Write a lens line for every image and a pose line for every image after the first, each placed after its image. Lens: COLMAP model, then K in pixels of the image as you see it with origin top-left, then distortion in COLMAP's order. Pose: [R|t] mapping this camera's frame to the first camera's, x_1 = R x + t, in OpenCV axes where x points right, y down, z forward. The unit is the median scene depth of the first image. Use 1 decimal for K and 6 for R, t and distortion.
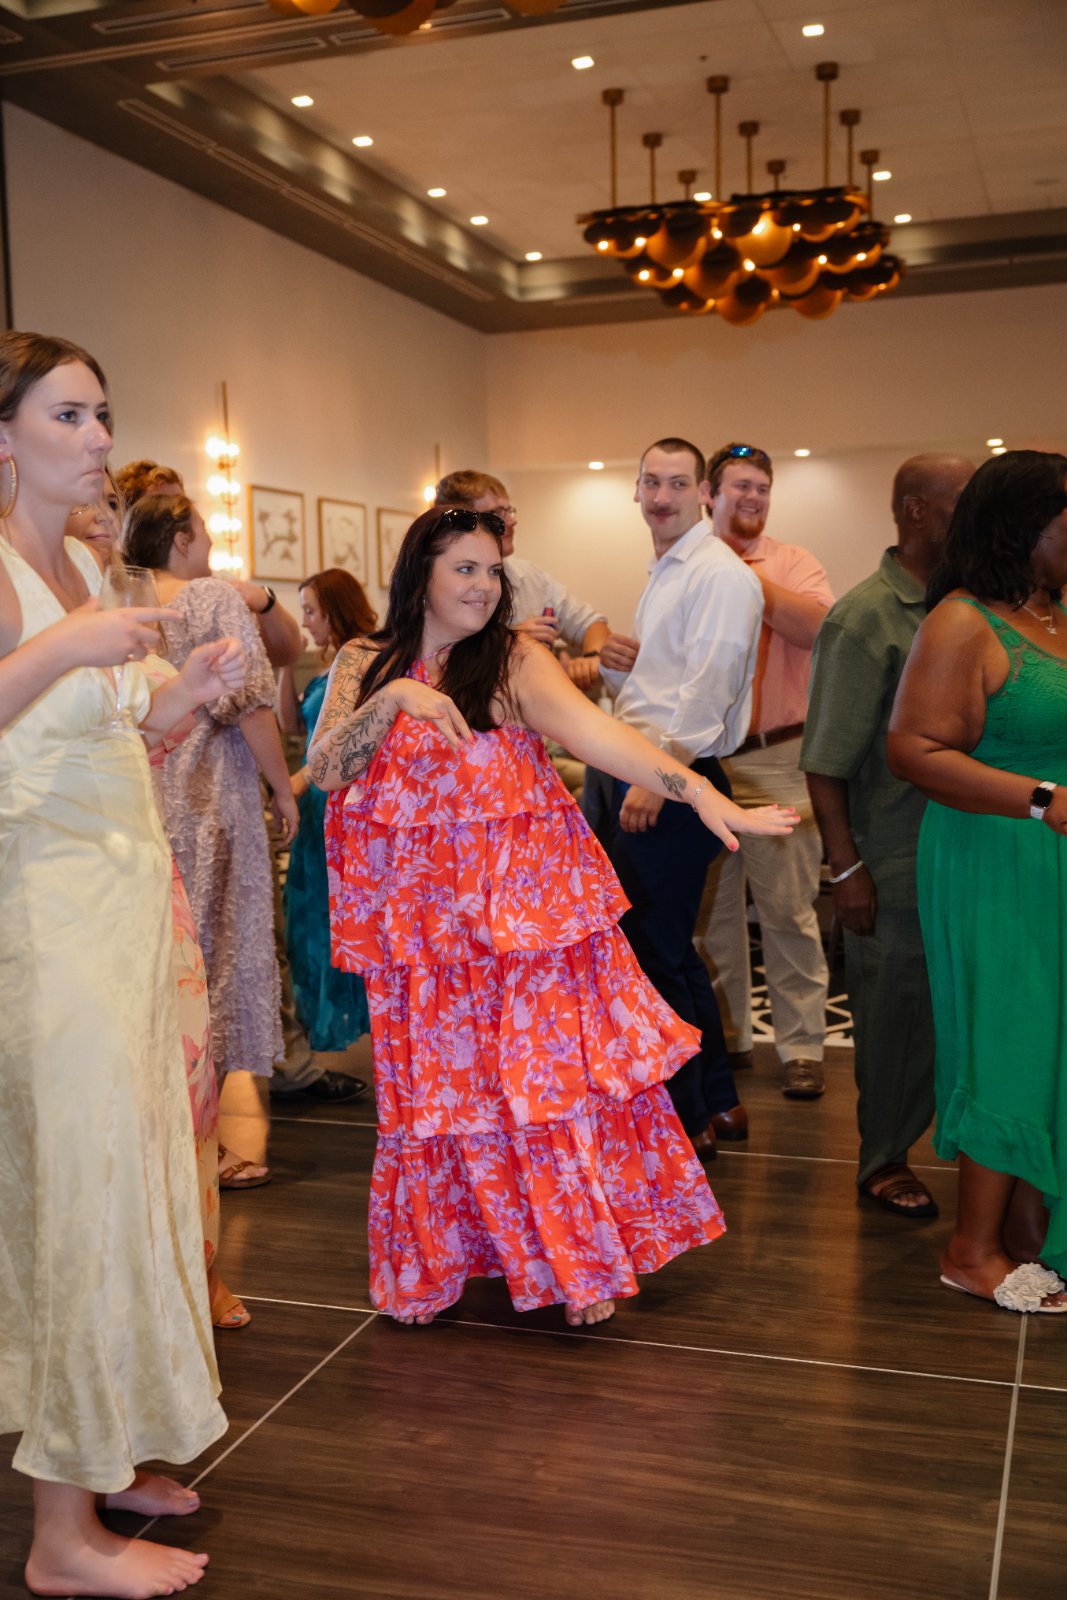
lens RADIAL K [[1691.3, 0, 533.5], [0, 1691.3, 800.0], [0, 0, 1]] dist [-0.005914, -0.002610]
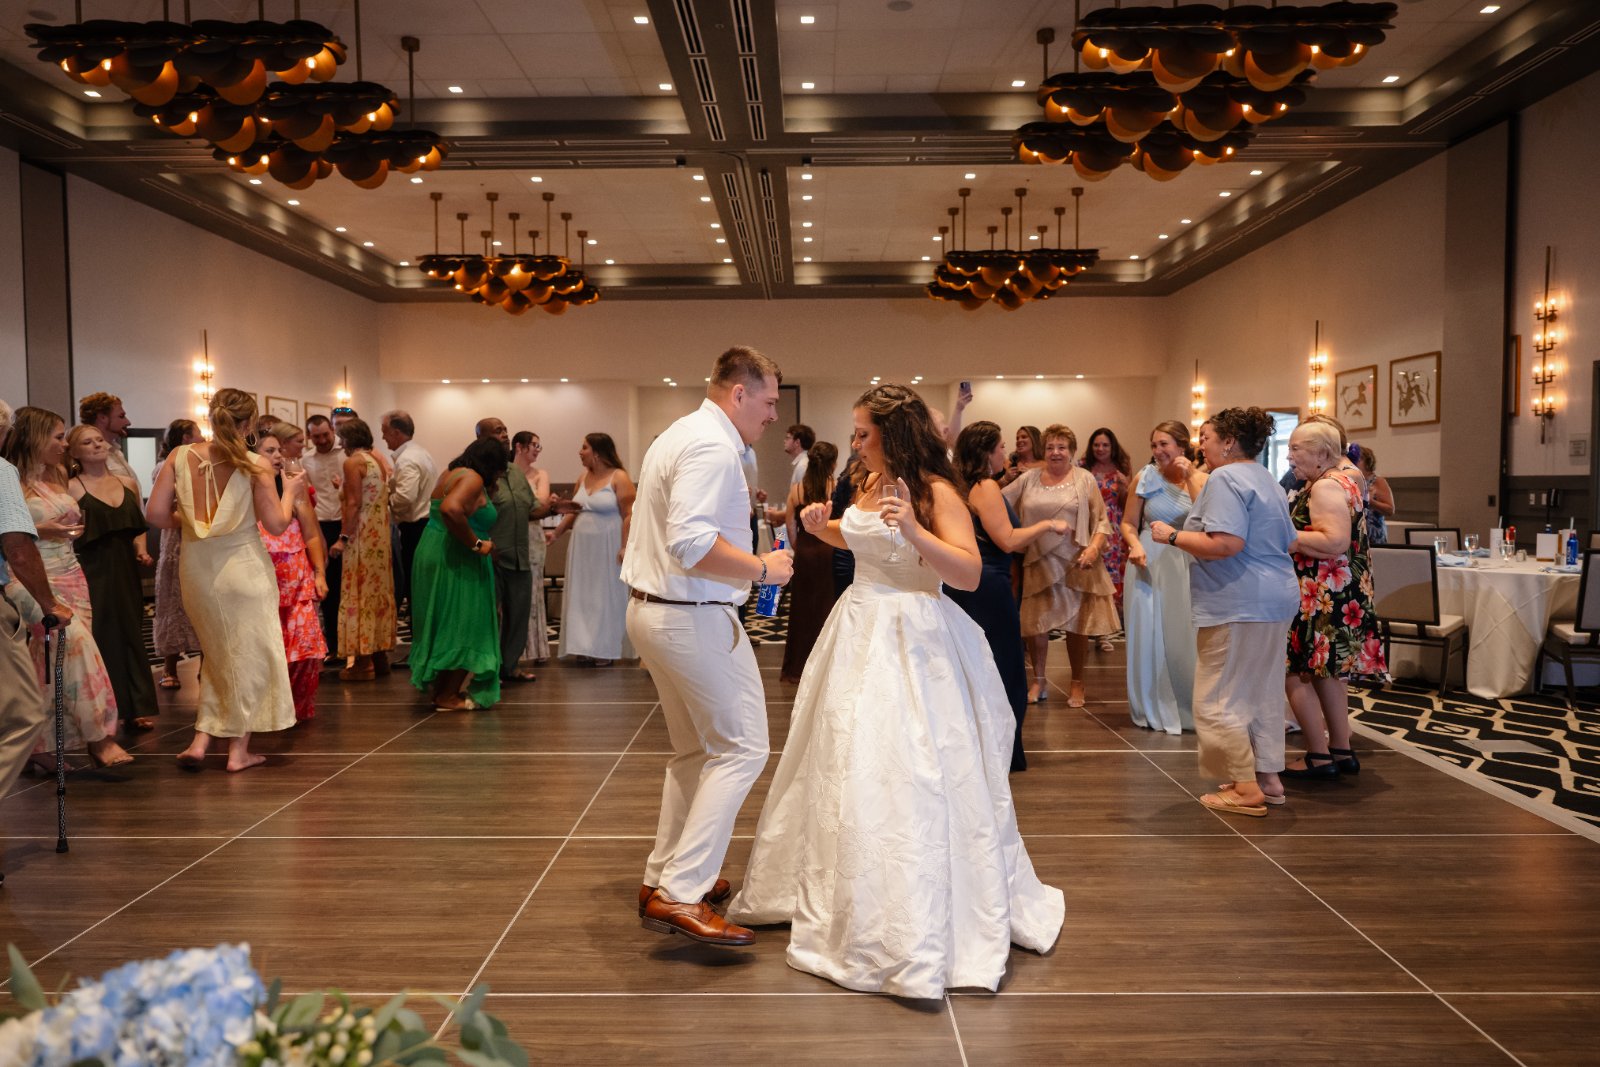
lens RADIAL K [[1087.8, 0, 800.0], [0, 1087.8, 533.5], [0, 0, 1]] dist [-0.002398, 0.001541]
pose [[0.950253, 0.004168, 0.311452, 0.049527], [0.011194, 0.998808, -0.047520, 0.022266], [-0.311278, 0.048642, 0.949073, -0.236333]]
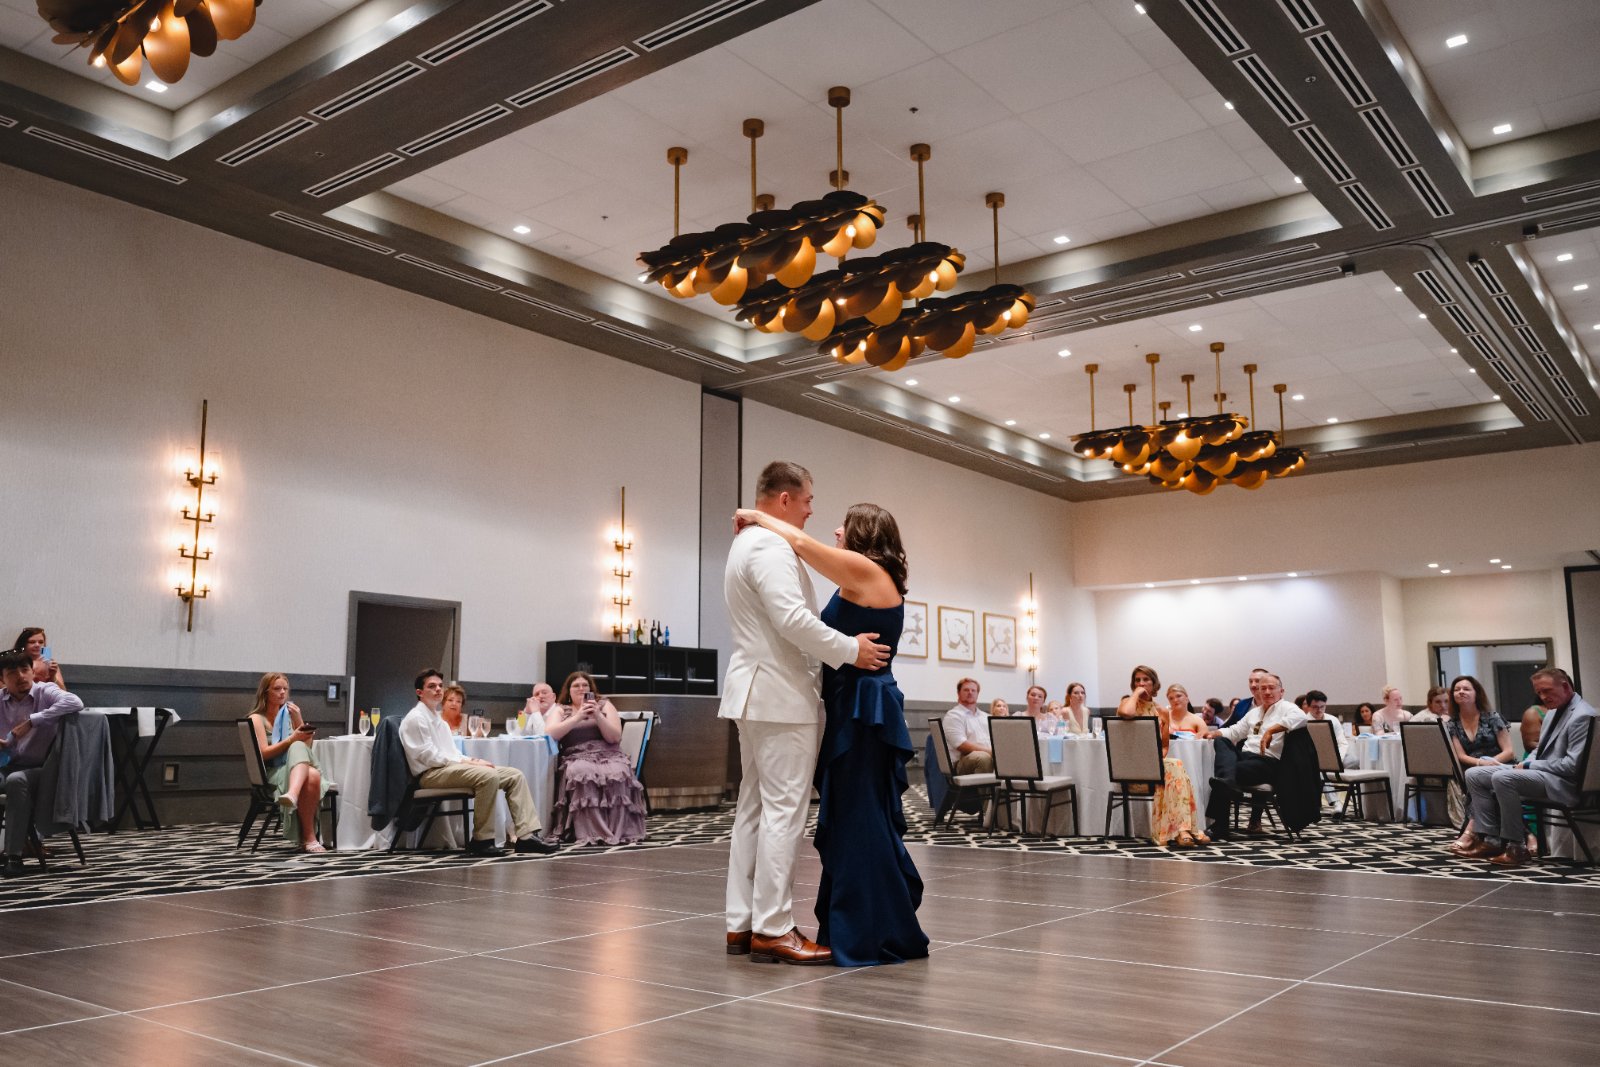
lens RADIAL K [[1296.4, 0, 800.0], [0, 1296.4, 533.5], [0, 0, 1]] dist [0.000960, -0.002852]
pose [[0.945802, -0.024136, -0.323845, 0.162960], [-0.053424, 0.972082, -0.228478, 0.046894], [0.320319, 0.233396, 0.918108, -0.208753]]
